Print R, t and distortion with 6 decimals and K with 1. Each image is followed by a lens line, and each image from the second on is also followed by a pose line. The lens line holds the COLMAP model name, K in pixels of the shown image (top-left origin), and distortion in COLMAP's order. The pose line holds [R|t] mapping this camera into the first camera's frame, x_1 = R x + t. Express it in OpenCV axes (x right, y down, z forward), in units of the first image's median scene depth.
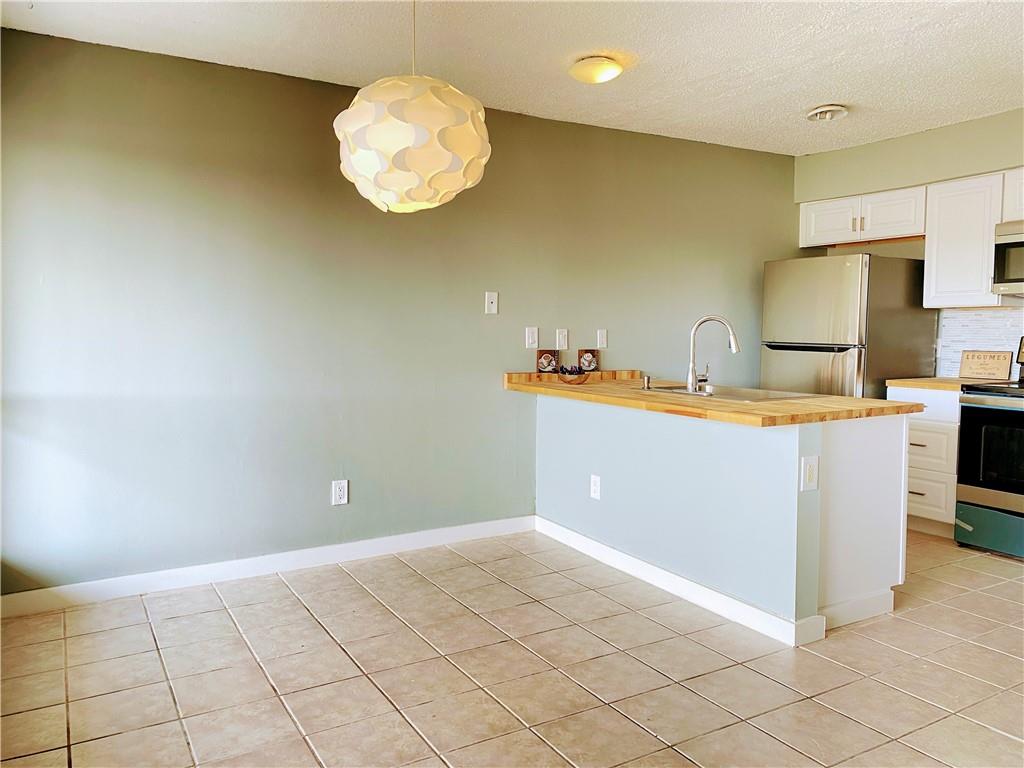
lens RADIAL K [[782.6, 0, 512.0], [0, 782.6, 384.0], [0, 0, 1]] dist [0.011276, 0.003436]
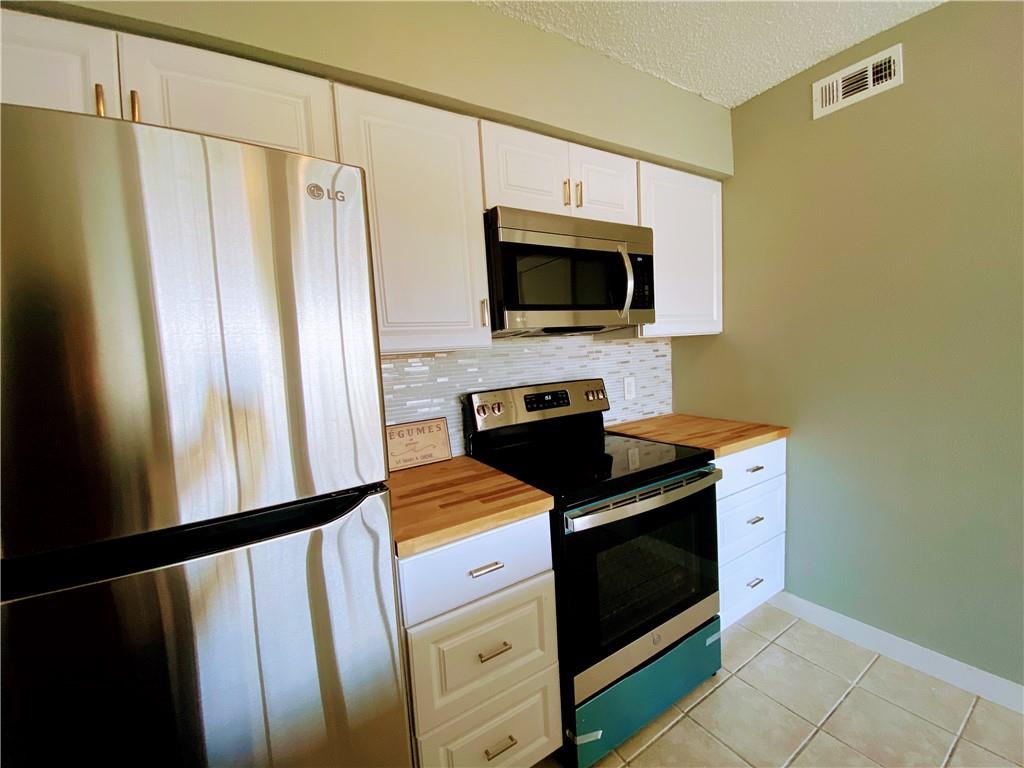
lens RADIAL K [[425.8, 0, 512.9], [0, 425.8, 390.4], [0, 0, 1]] dist [-0.000893, -0.000388]
pose [[-0.039674, -0.104344, 0.993750, 0.268771], [0.124002, 0.986331, 0.108515, -0.095639], [-0.991488, 0.127533, -0.026192, 0.939821]]
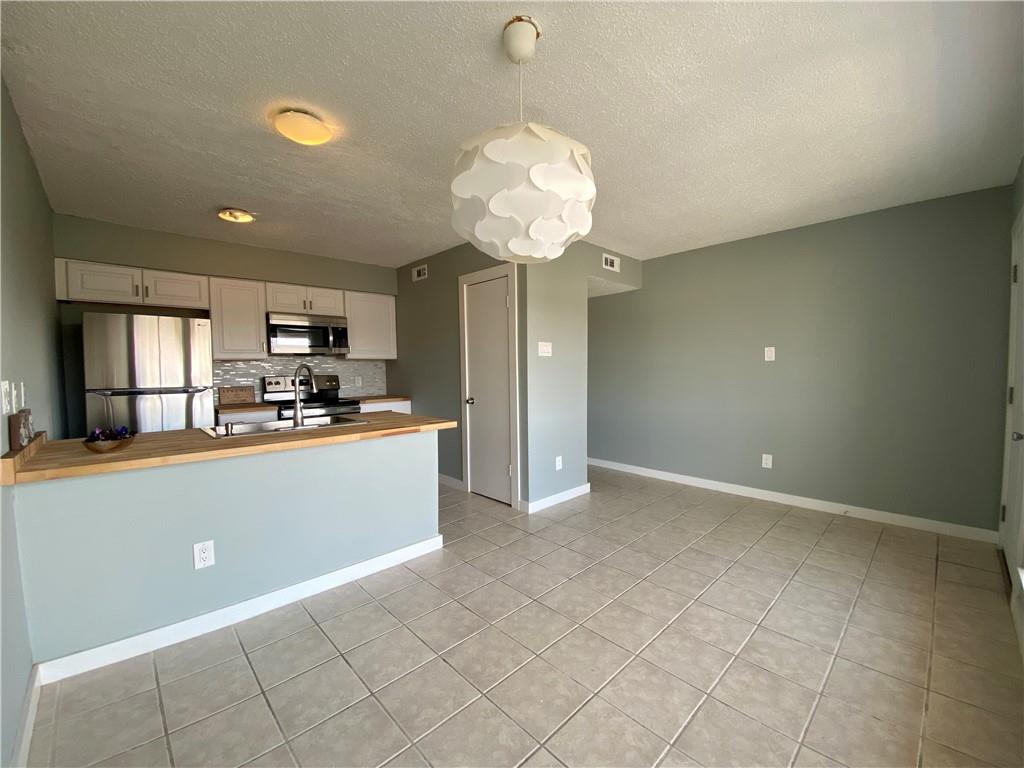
lens RADIAL K [[414.5, 0, 520.2], [0, 414.5, 383.8], [0, 0, 1]] dist [0.014792, -0.017122]
pose [[-0.246162, -0.038935, 0.968446, -0.378808], [0.083654, 0.994611, 0.061250, -0.053018], [-0.965612, 0.096092, -0.241579, 0.651980]]
